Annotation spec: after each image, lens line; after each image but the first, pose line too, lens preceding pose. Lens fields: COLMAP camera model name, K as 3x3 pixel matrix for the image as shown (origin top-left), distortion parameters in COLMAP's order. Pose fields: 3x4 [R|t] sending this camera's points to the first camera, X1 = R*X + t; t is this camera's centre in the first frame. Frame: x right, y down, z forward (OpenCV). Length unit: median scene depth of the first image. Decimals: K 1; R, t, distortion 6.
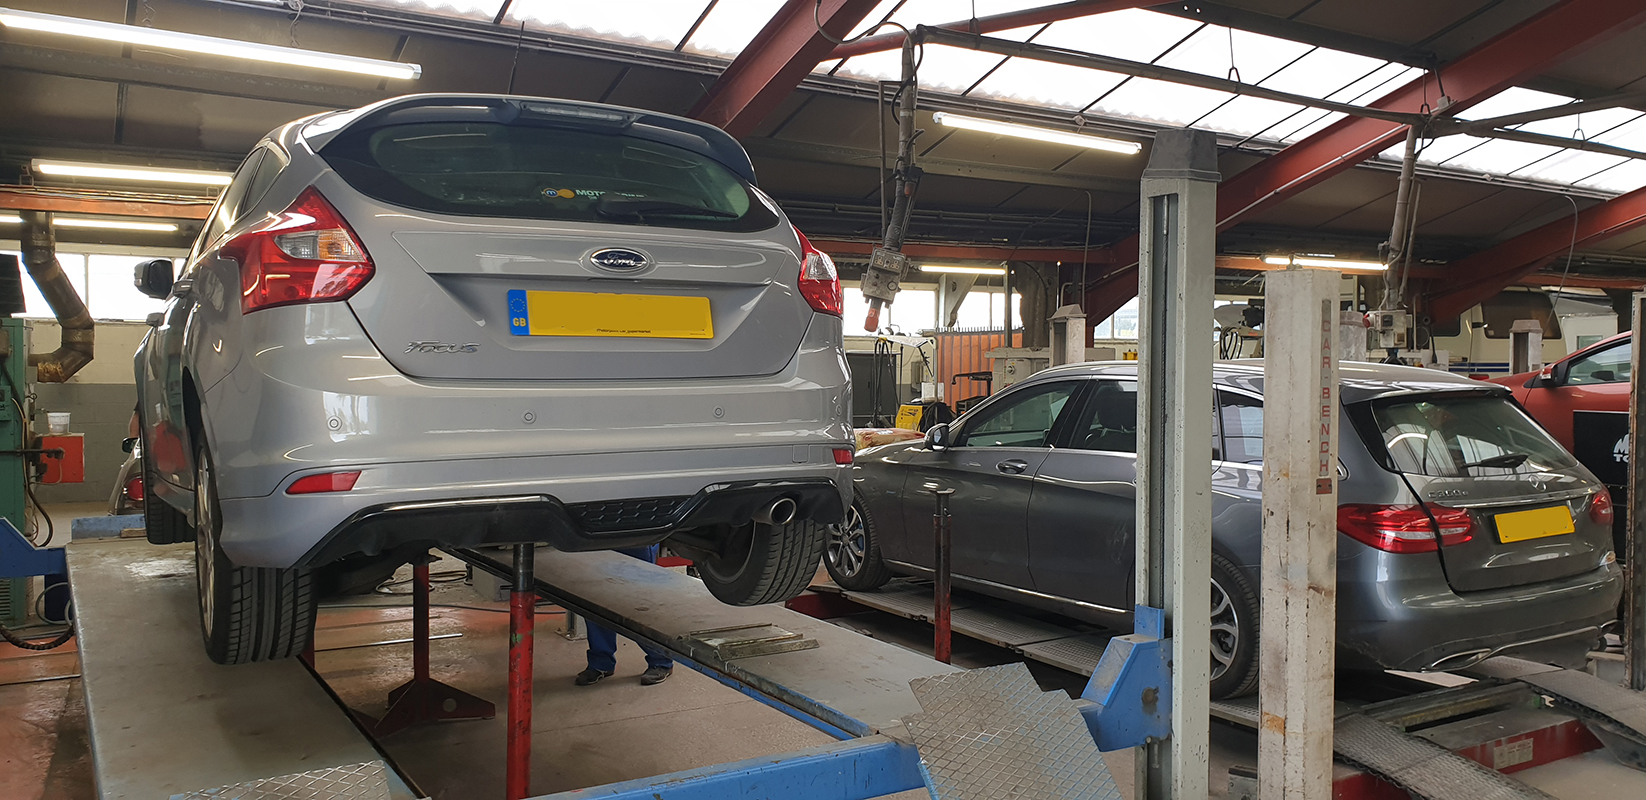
lens RADIAL K [[1229.0, 0, 844.8], [0, 1229.0, 408.3], [0, 0, 1]] dist [-0.050708, 0.056320]
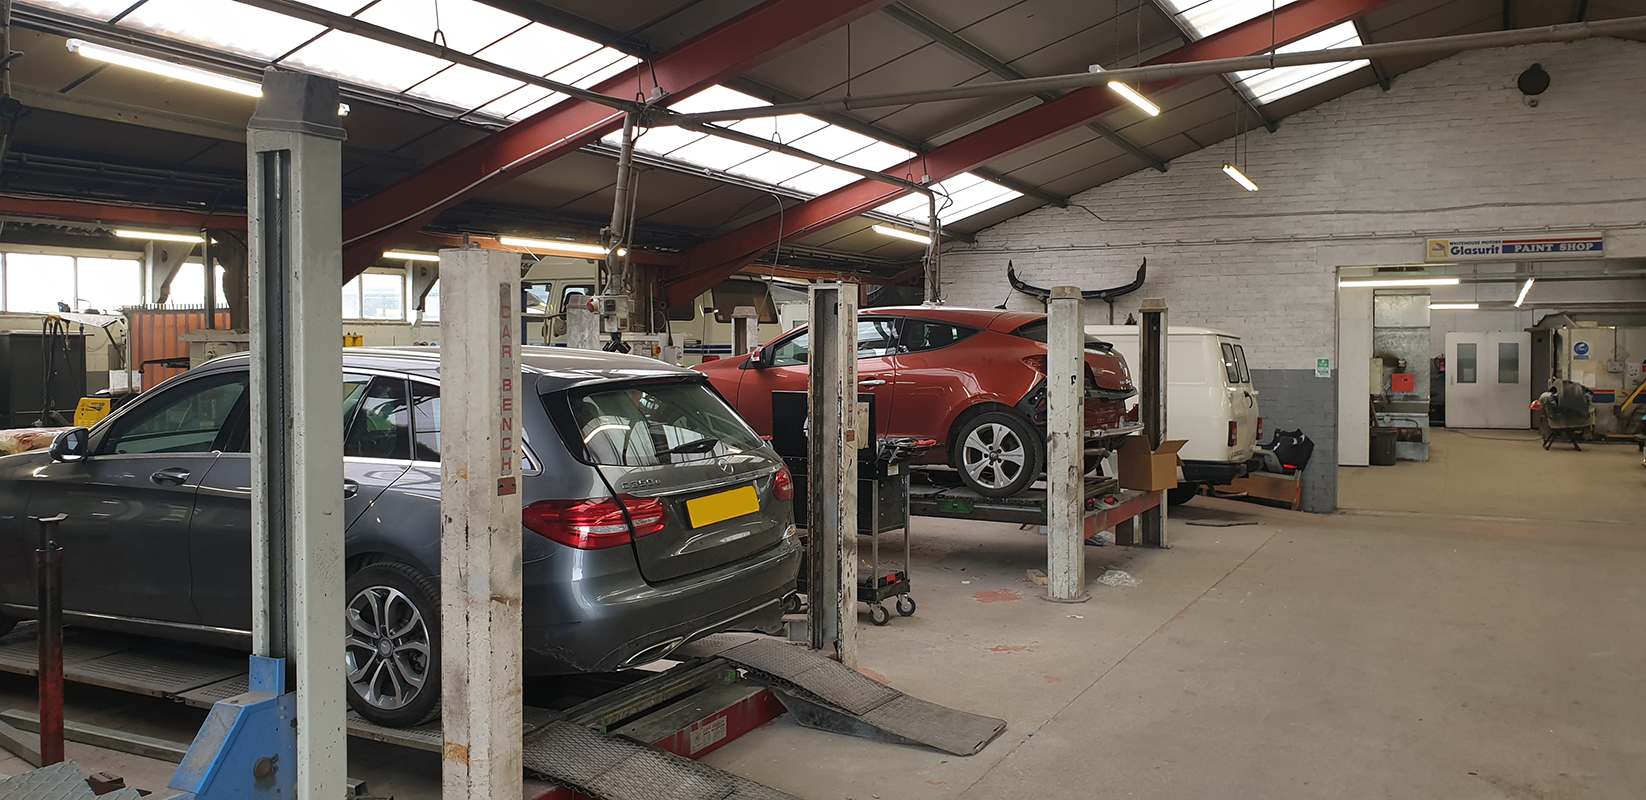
lens RADIAL K [[1229.0, 0, 844.8], [0, 1229.0, 408.3], [0, 0, 1]] dist [-0.050708, 0.056320]
pose [[0.838913, -0.028649, 0.543511, 0.079547], [0.020073, 0.999563, 0.021705, -0.007358], [-0.543895, -0.007299, 0.839121, 0.065297]]
